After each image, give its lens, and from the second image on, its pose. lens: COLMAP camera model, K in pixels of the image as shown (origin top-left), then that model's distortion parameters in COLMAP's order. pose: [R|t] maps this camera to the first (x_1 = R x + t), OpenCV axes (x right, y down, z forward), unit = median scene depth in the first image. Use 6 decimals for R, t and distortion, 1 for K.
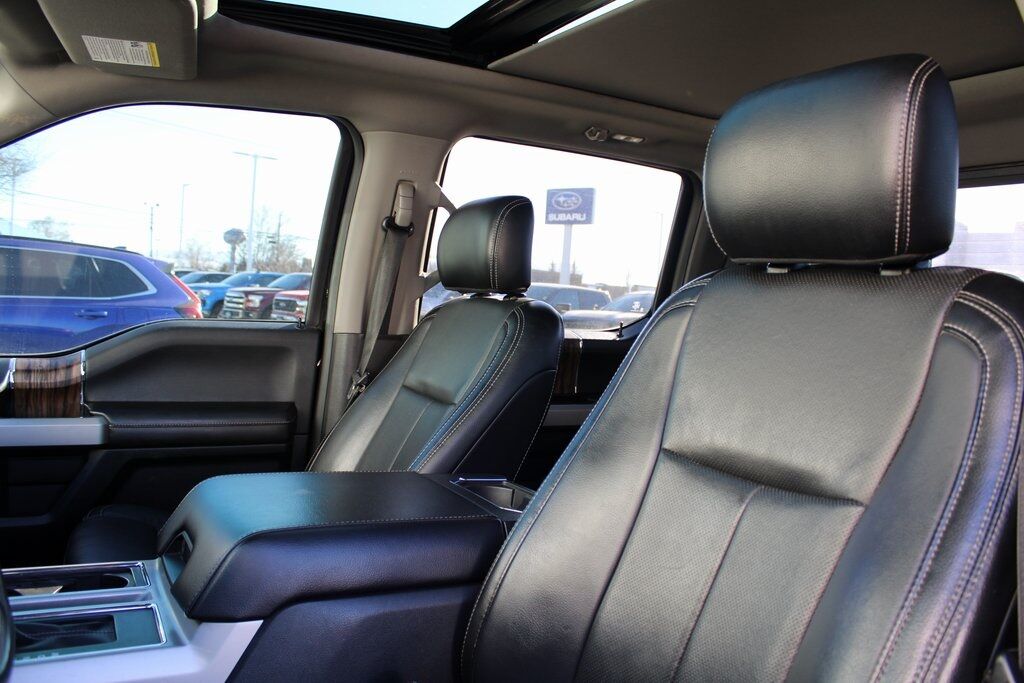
lens RADIAL K [[875.8, 0, 512.0], [0, 875.8, 341.5], [0, 0, 1]] dist [-0.146175, 0.175421]
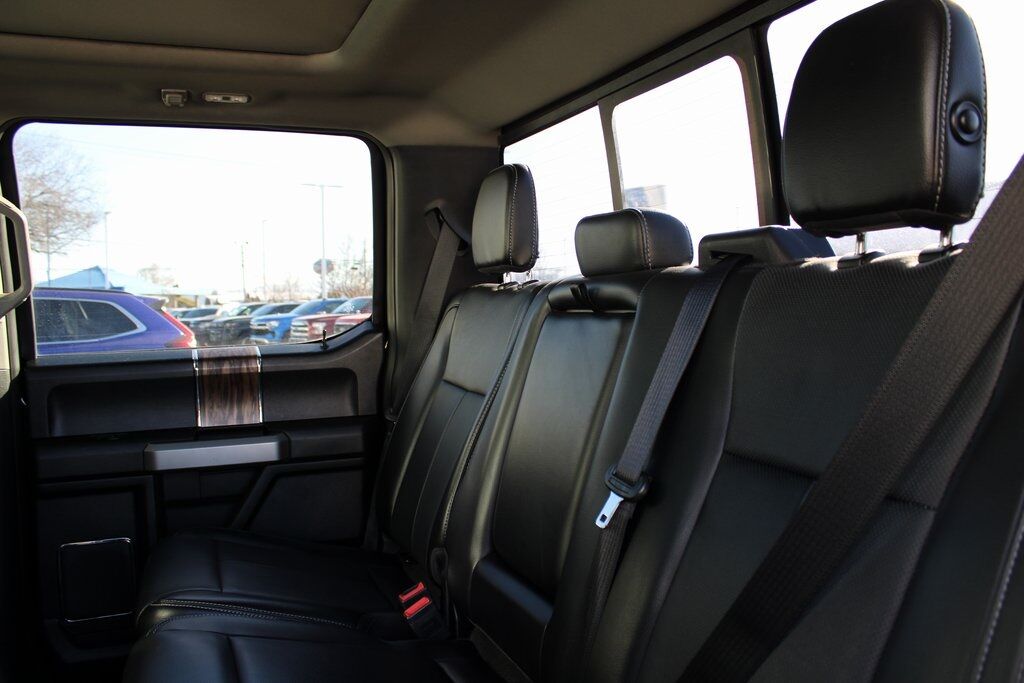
lens RADIAL K [[875.8, 0, 512.0], [0, 875.8, 341.5], [0, 0, 1]] dist [-0.146175, 0.175421]
pose [[0.983536, -0.079642, -0.162219, 0.136094], [0.077827, 0.996813, -0.017520, 0.005310], [0.163097, 0.004606, 0.986599, 0.075789]]
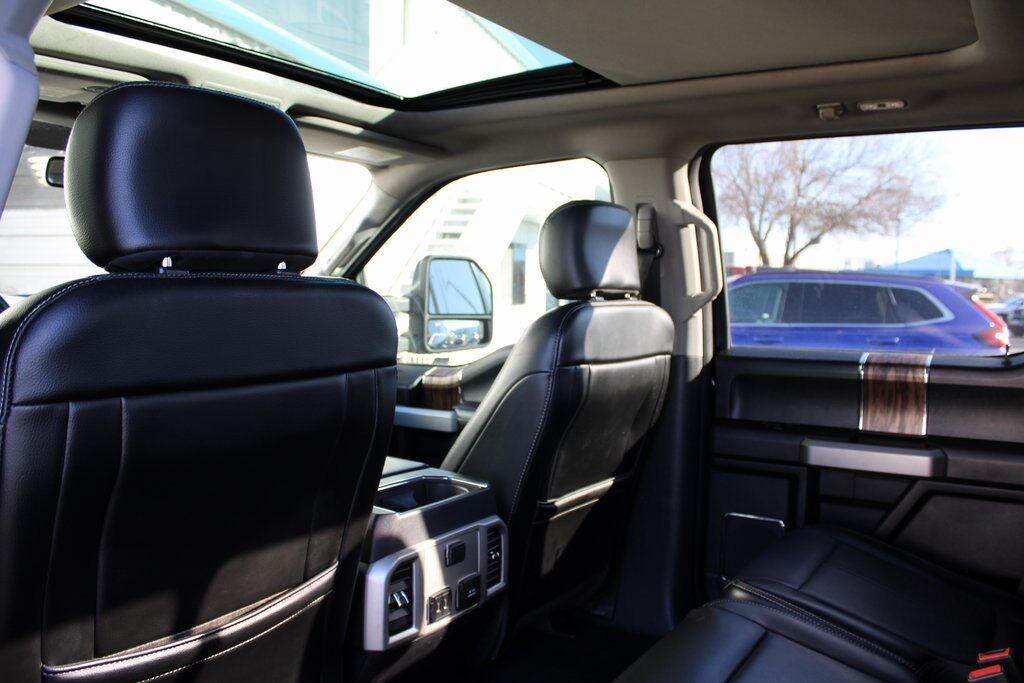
lens RADIAL K [[875.8, 0, 512.0], [0, 875.8, 341.5], [0, 0, 1]] dist [-0.146175, 0.175421]
pose [[0.456025, -0.002676, -0.889963, 0.181706], [-0.030170, 0.999374, -0.018465, 0.000534], [0.889455, 0.035270, 0.455659, 0.099464]]
